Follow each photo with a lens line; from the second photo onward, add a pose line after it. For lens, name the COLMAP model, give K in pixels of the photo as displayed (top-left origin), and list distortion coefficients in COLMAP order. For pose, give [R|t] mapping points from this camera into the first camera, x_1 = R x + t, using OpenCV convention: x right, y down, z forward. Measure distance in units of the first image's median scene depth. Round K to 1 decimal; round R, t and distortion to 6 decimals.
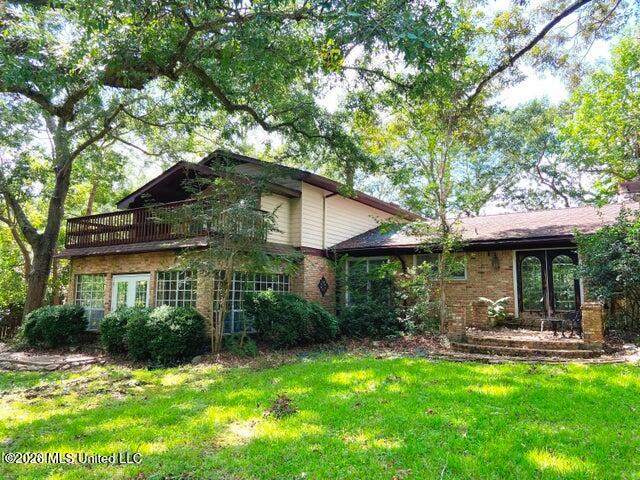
lens RADIAL K [[488.4, 0, 320.5], [0, 488.4, 244.4], [0, 0, 1]] dist [0.057098, -0.013979]
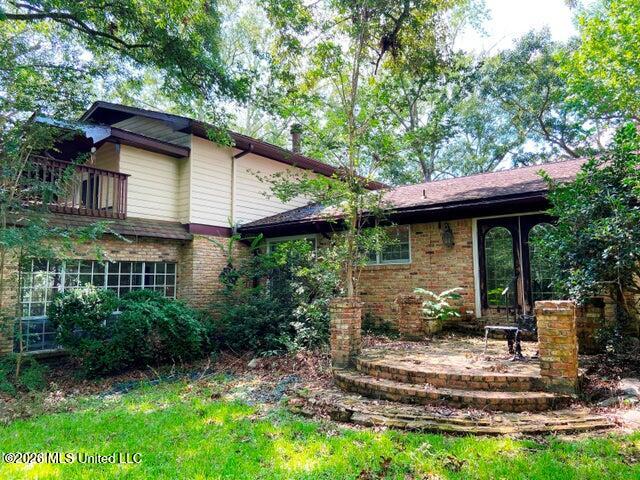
lens RADIAL K [[488.4, 0, 319.4], [0, 488.4, 235.3], [0, 0, 1]] dist [0.057098, -0.013979]
pose [[0.997641, -0.025753, -0.063626, 0.216111], [0.026180, 0.999640, 0.005895, 0.024868], [0.063451, -0.007547, 0.997956, 0.299491]]
